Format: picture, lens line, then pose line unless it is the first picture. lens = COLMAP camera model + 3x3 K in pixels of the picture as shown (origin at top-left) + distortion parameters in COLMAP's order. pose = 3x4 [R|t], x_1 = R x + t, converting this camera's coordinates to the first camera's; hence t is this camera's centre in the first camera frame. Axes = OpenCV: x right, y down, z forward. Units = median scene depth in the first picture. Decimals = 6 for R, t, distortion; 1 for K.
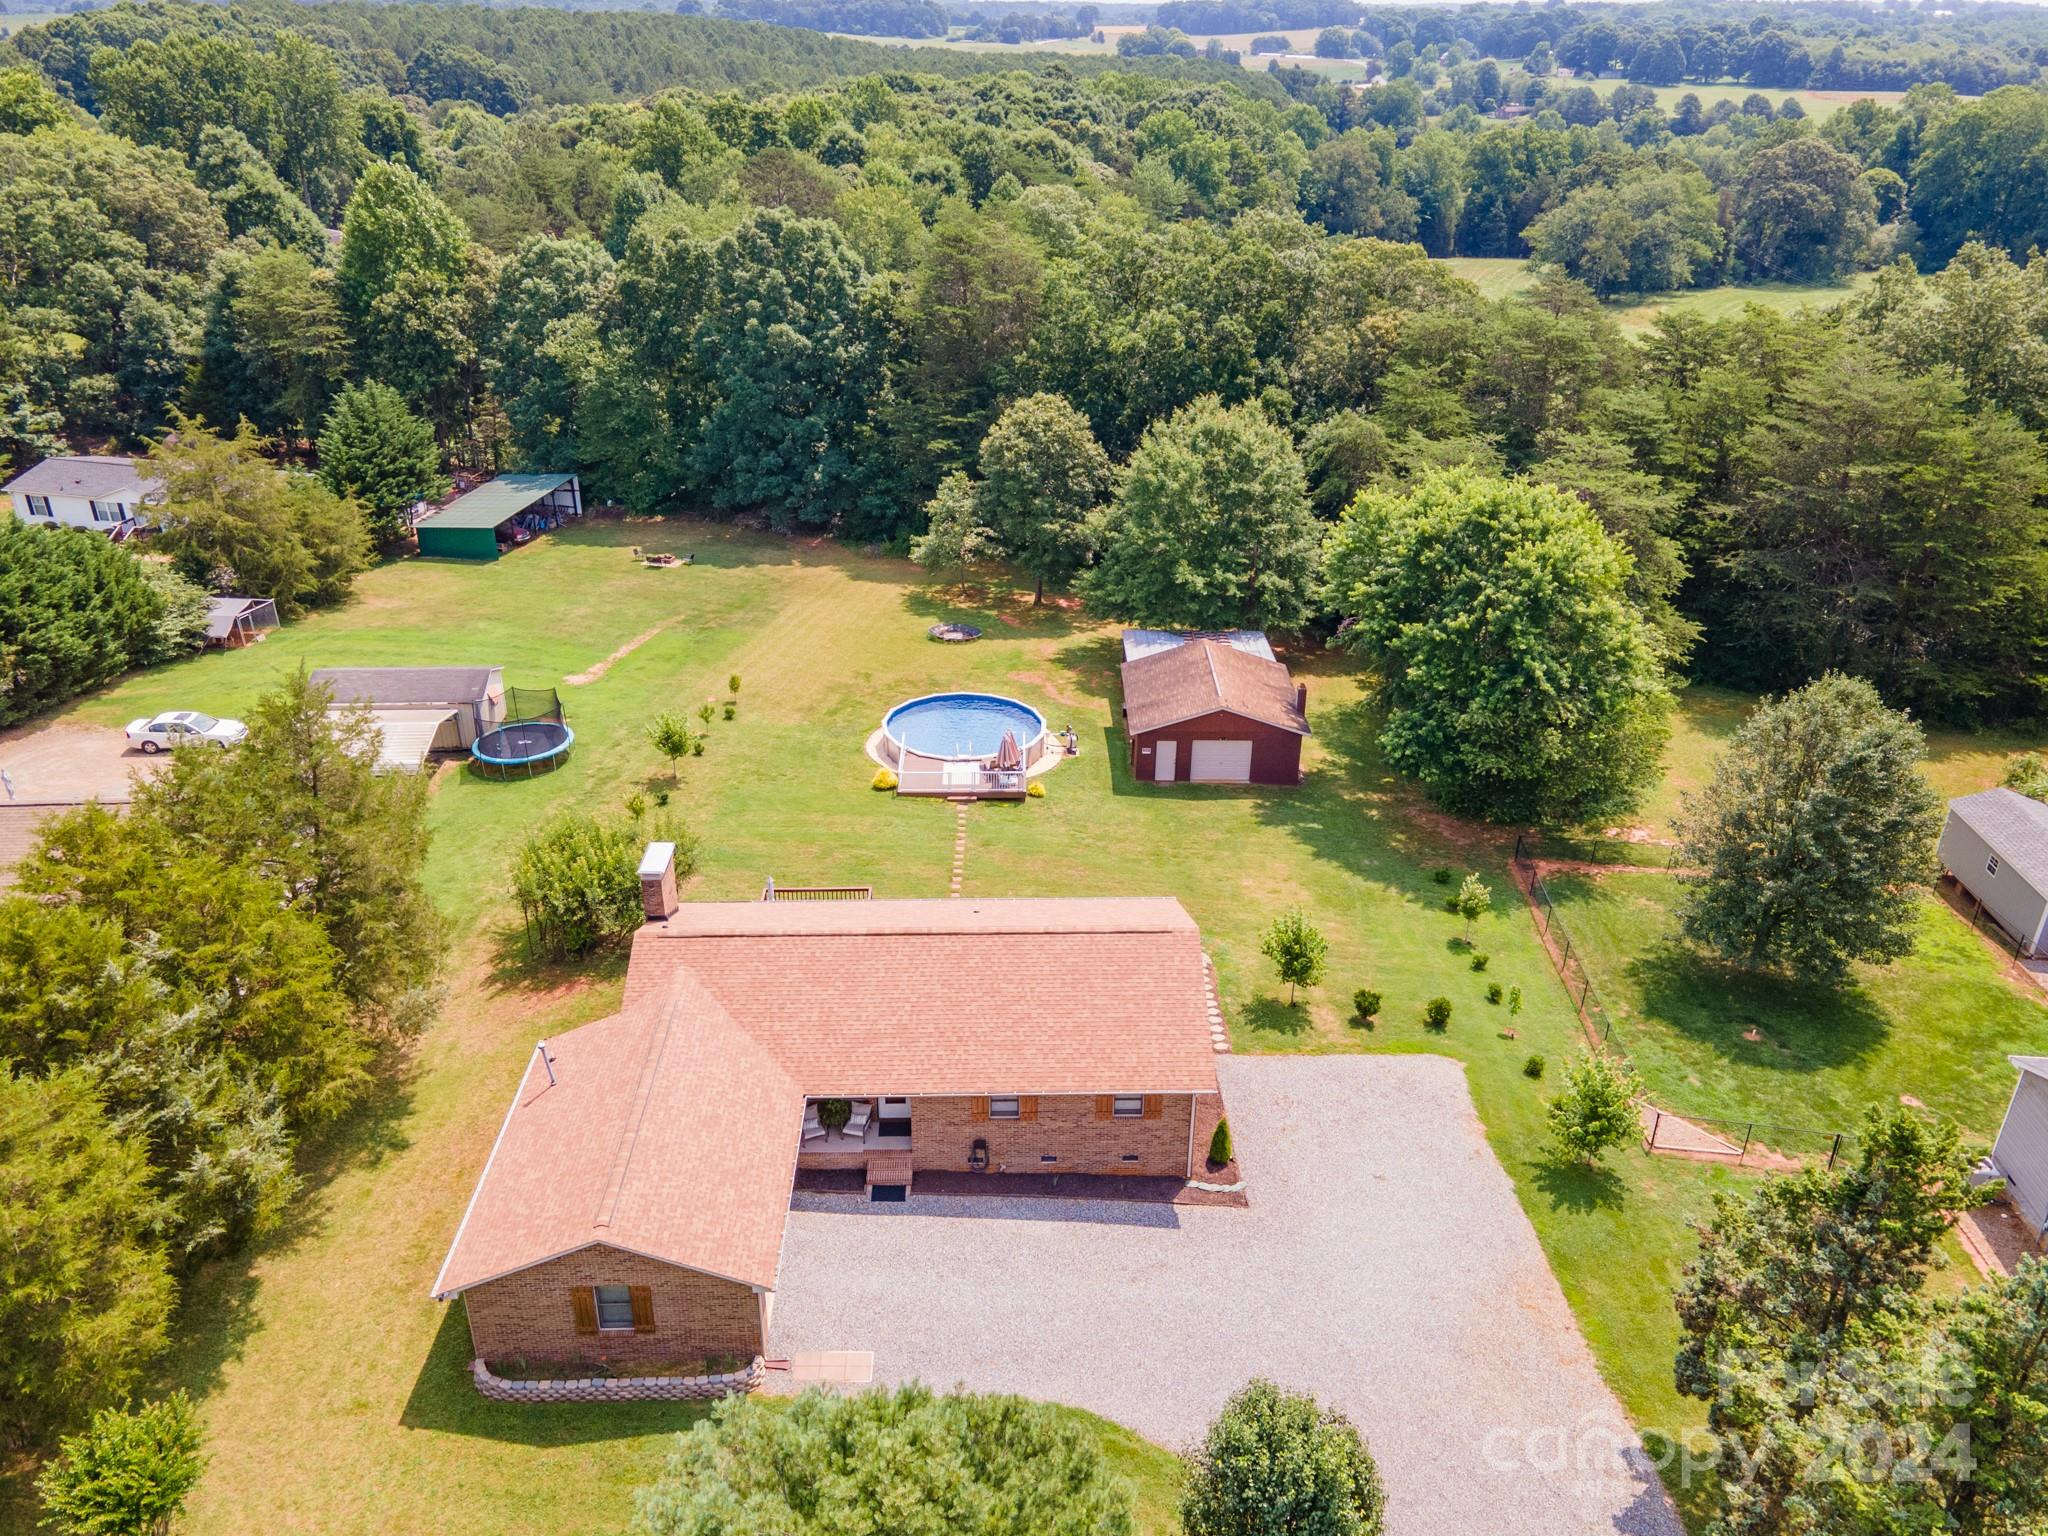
lens RADIAL K [[1501.7, 0, 1022.6], [0, 1501.7, 766.7], [0, 0, 1]] dist [0.049672, -0.008576]
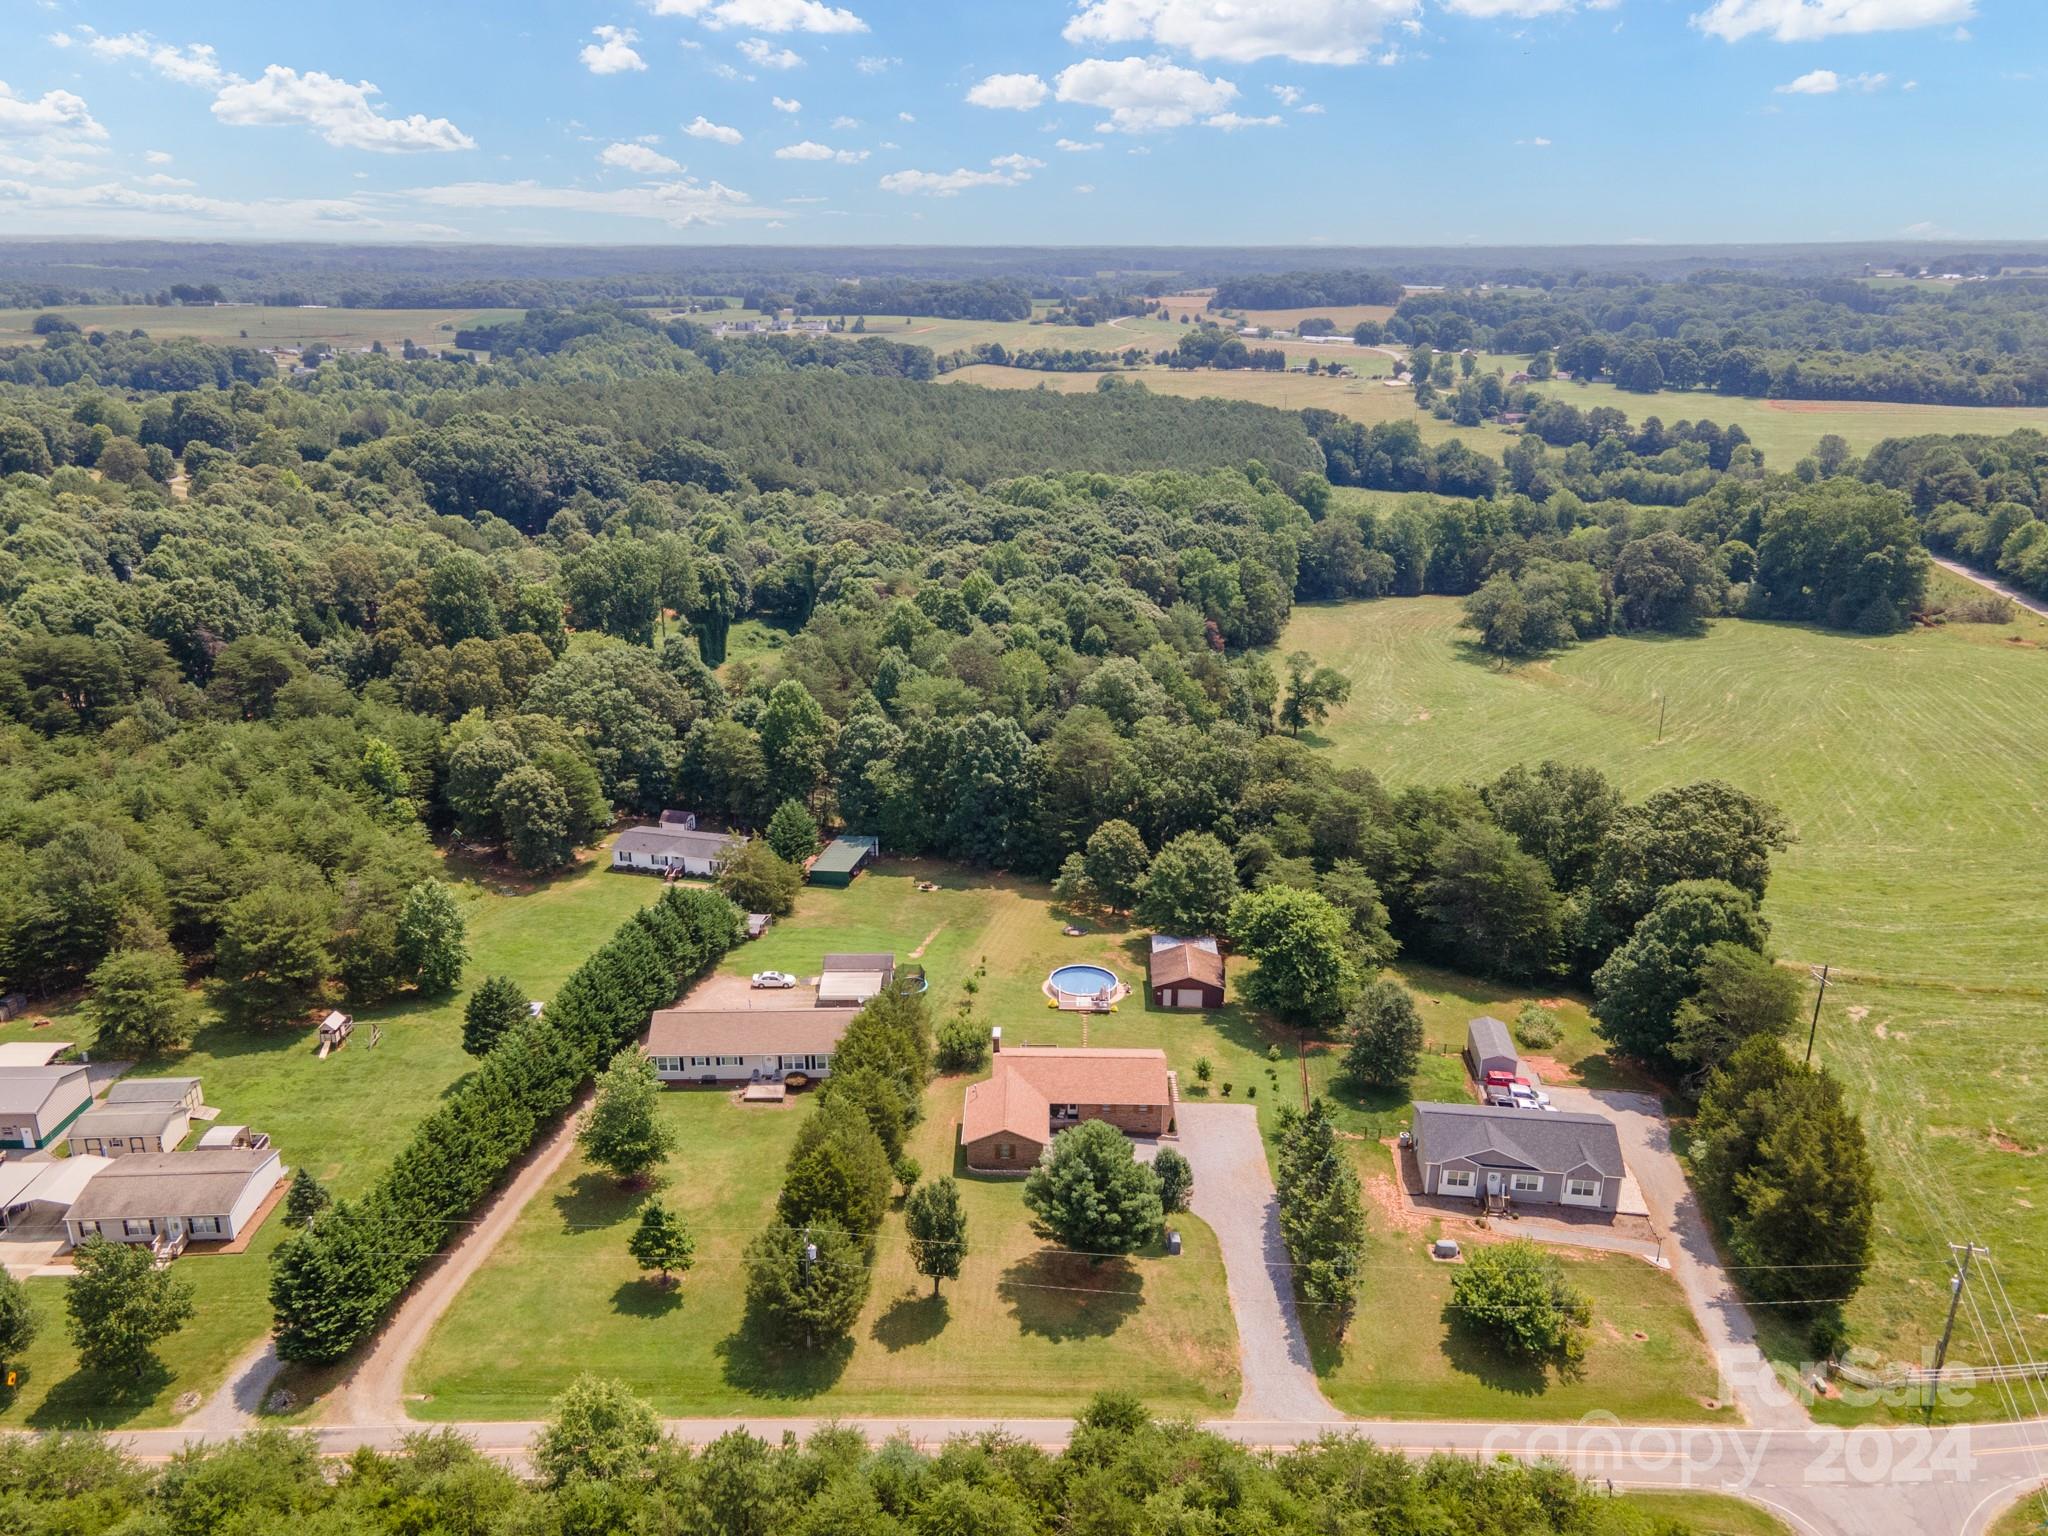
lens RADIAL K [[1501.7, 0, 1011.0], [0, 1501.7, 781.4], [0, 0, 1]] dist [0.049672, -0.008576]
pose [[0.998594, 0.008864, -0.052255, -0.025512], [-0.014877, 0.993156, -0.115841, -0.050073], [0.050870, 0.116456, 0.991892, -1.124416]]
